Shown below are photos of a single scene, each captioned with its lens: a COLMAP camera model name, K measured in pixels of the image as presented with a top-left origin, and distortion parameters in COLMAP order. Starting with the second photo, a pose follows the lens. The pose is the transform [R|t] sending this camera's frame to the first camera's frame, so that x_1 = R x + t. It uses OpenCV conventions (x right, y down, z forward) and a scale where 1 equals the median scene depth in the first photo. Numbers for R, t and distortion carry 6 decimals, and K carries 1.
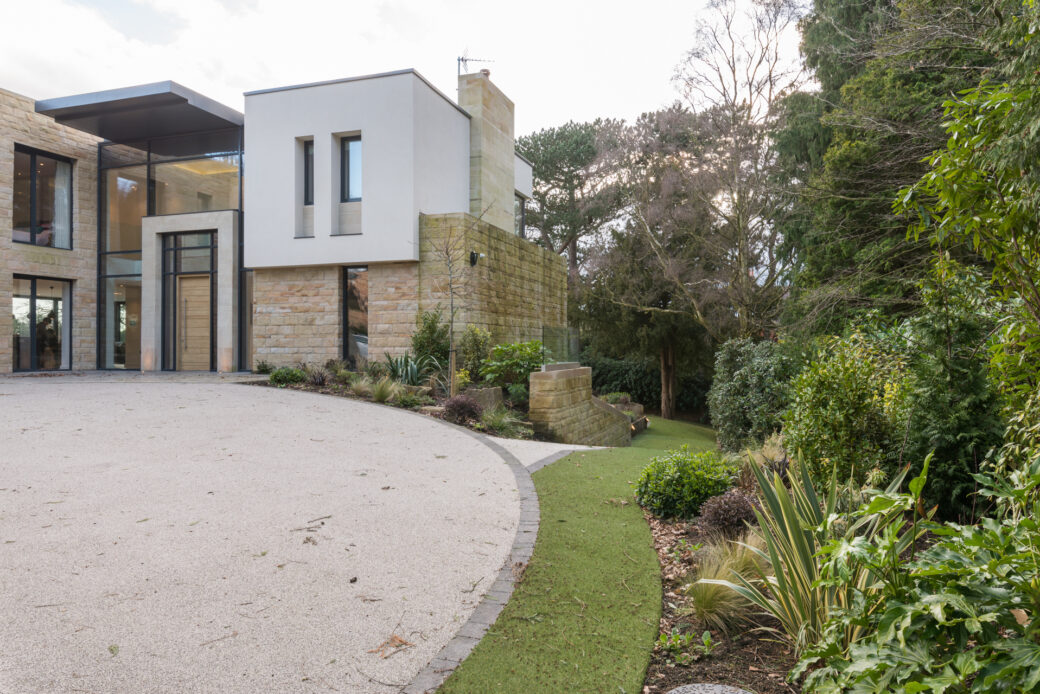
lens RADIAL K [[691.2, 0, 520.7], [0, 691.2, 342.3], [0, 0, 1]] dist [-0.003151, -0.002600]
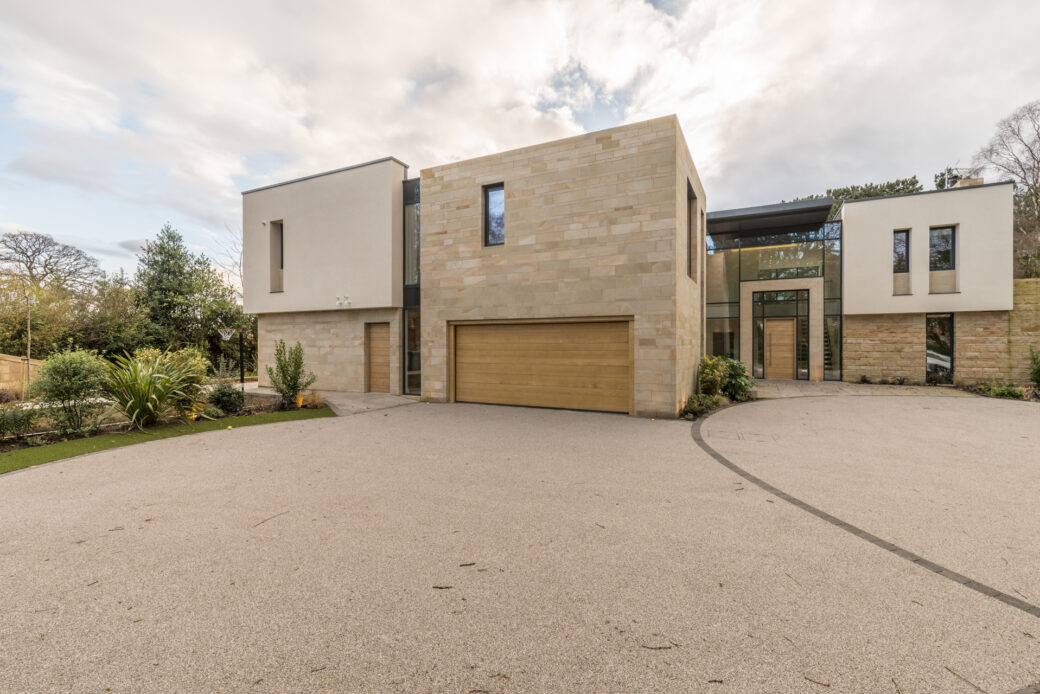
lens RADIAL K [[451.2, 0, 521.5], [0, 451.2, 345.1], [0, 0, 1]] dist [0.000859, 0.000336]
pose [[0.985973, 0.003062, -0.166877, -0.873782], [-0.002093, 0.999980, 0.005987, -0.040187], [0.166892, -0.005553, 0.985960, -0.111307]]
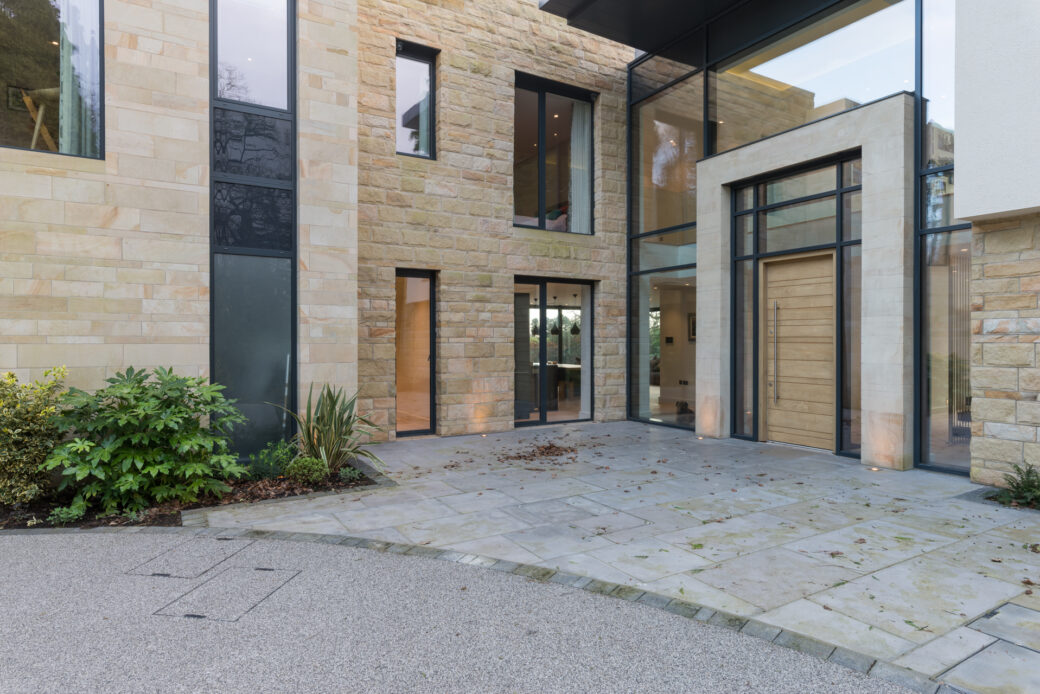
lens RADIAL K [[602.7, 0, 518.3], [0, 602.7, 344.6], [0, 0, 1]] dist [0.001640, -0.000060]
pose [[0.753569, 0.005097, -0.657349, -0.333814], [0.004451, 0.999907, 0.012856, -0.038906], [0.657353, -0.012614, 0.753477, 0.530617]]
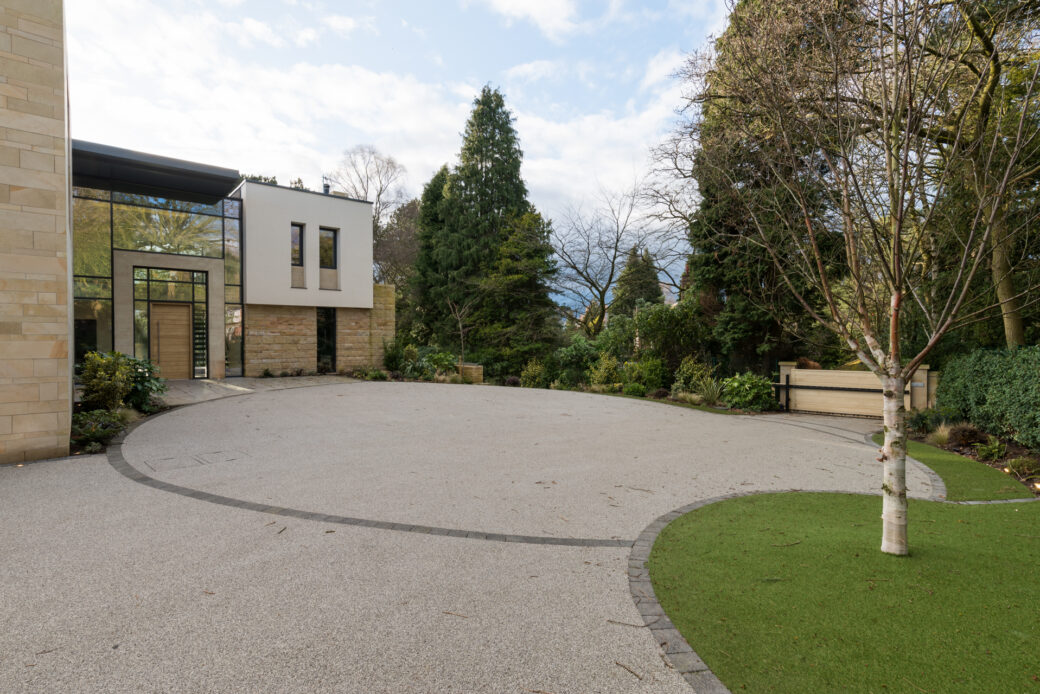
lens RADIAL K [[511.0, 0, 520.7], [0, 511.0, 344.7], [0, 0, 1]] dist [0.005829, -0.000118]
pose [[0.527571, -0.009138, 0.849462, -0.920220], [-0.002702, 0.999919, 0.012434, -0.035285], [-0.849507, -0.008855, 0.527503, -0.027832]]
